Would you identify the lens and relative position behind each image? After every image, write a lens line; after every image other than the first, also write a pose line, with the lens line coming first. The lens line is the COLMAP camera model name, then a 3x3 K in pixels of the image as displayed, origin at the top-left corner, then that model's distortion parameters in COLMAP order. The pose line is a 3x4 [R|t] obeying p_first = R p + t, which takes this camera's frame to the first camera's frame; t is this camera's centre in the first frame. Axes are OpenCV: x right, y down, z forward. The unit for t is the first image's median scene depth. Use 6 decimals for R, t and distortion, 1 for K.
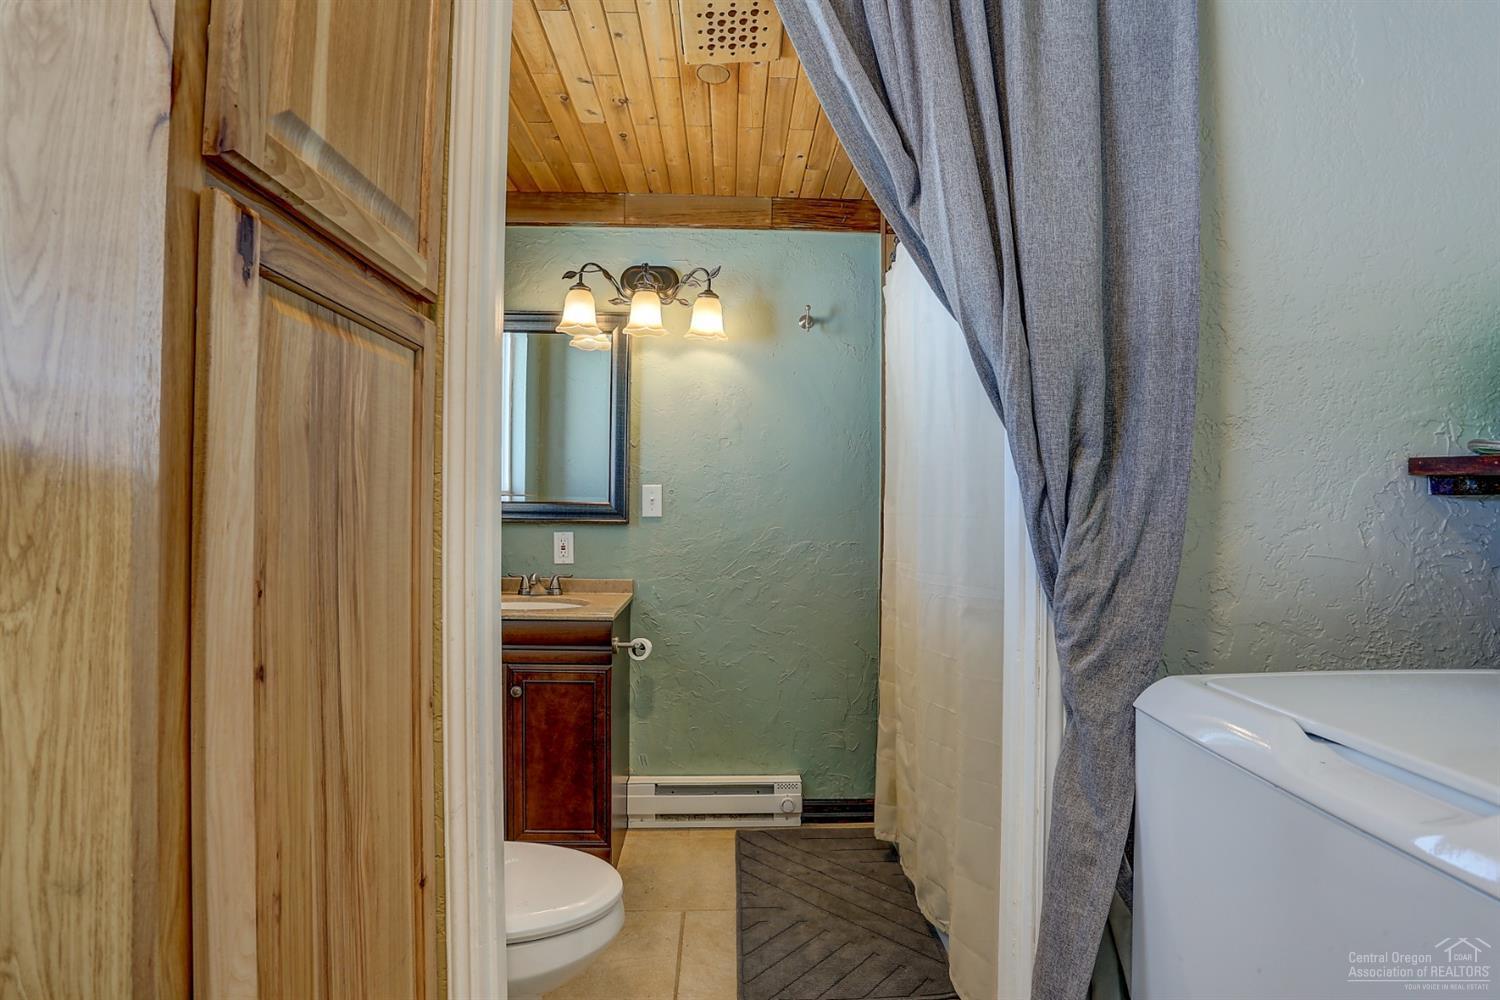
lens RADIAL K [[734.6, 0, 749.3], [0, 734.6, 501.4], [0, 0, 1]] dist [-0.037131, 0.004352]
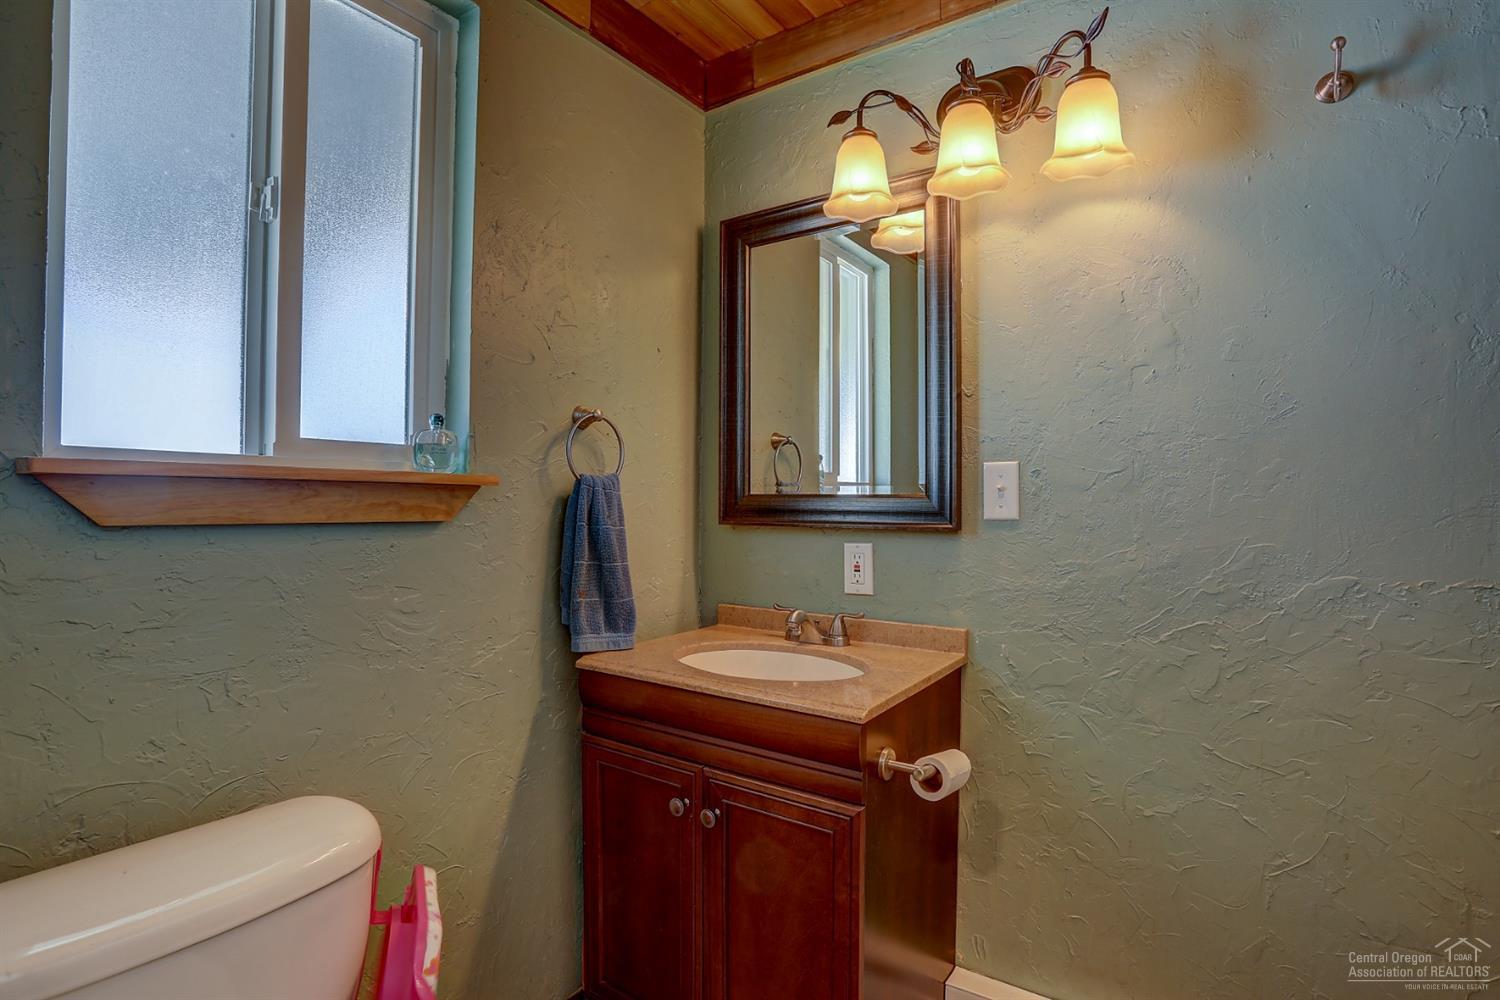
lens RADIAL K [[734.6, 0, 760.7], [0, 734.6, 501.8], [0, 0, 1]] dist [-0.037131, 0.004352]
pose [[0.804828, -0.005702, -0.593481, 0.052329], [0.013873, 0.999861, 0.009208, -0.000198], [0.593346, -0.015645, 0.804796, 0.445803]]
